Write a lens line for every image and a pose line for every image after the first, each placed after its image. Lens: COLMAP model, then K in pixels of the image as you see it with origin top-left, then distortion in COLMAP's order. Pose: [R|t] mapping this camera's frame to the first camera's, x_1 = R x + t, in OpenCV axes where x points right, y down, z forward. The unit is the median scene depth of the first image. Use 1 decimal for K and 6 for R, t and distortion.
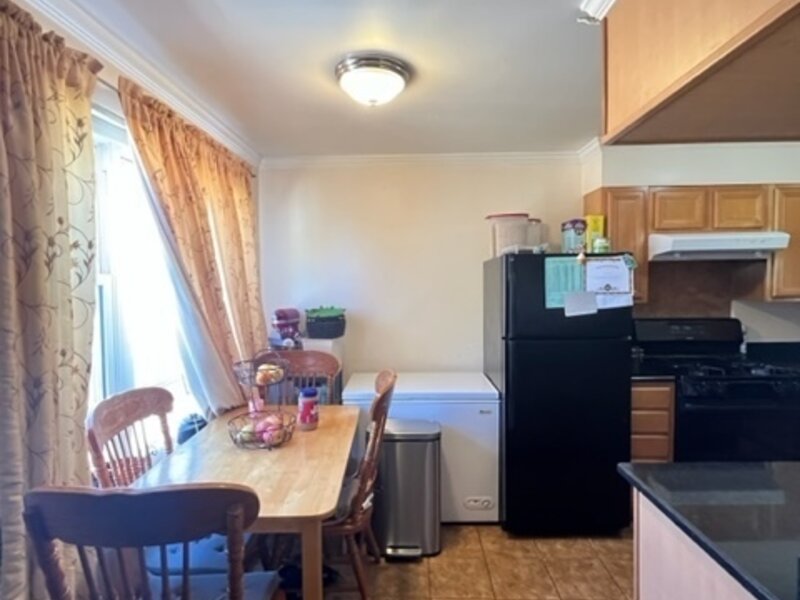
lens RADIAL K [[429.4, 0, 400.0], [0, 429.4, 300.0], [0, 0, 1]] dist [-0.002088, 0.000340]
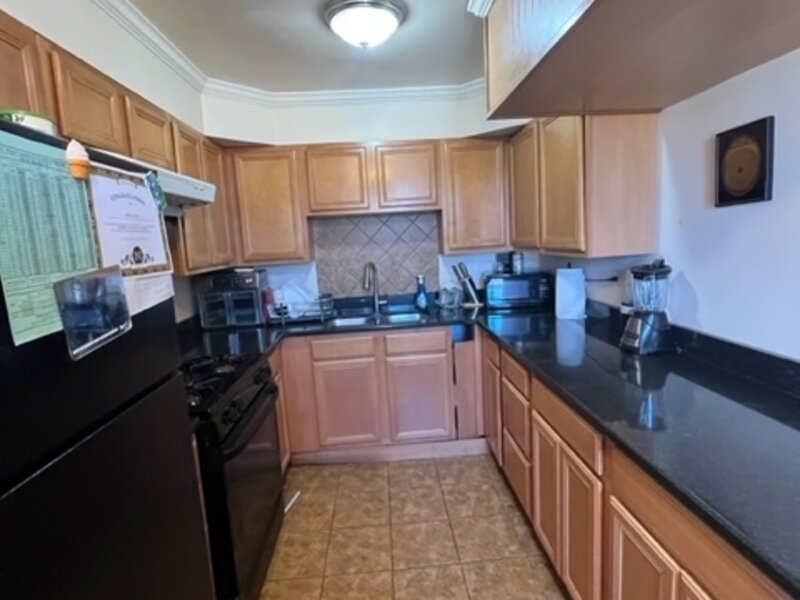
lens RADIAL K [[429.4, 0, 400.0], [0, 429.4, 300.0], [0, 0, 1]] dist [-0.002088, 0.000340]
pose [[-0.088694, -0.120494, 0.988744, 0.089056], [0.098458, 0.986734, 0.129081, -0.015818], [-0.991181, 0.108799, -0.075654, 0.805950]]
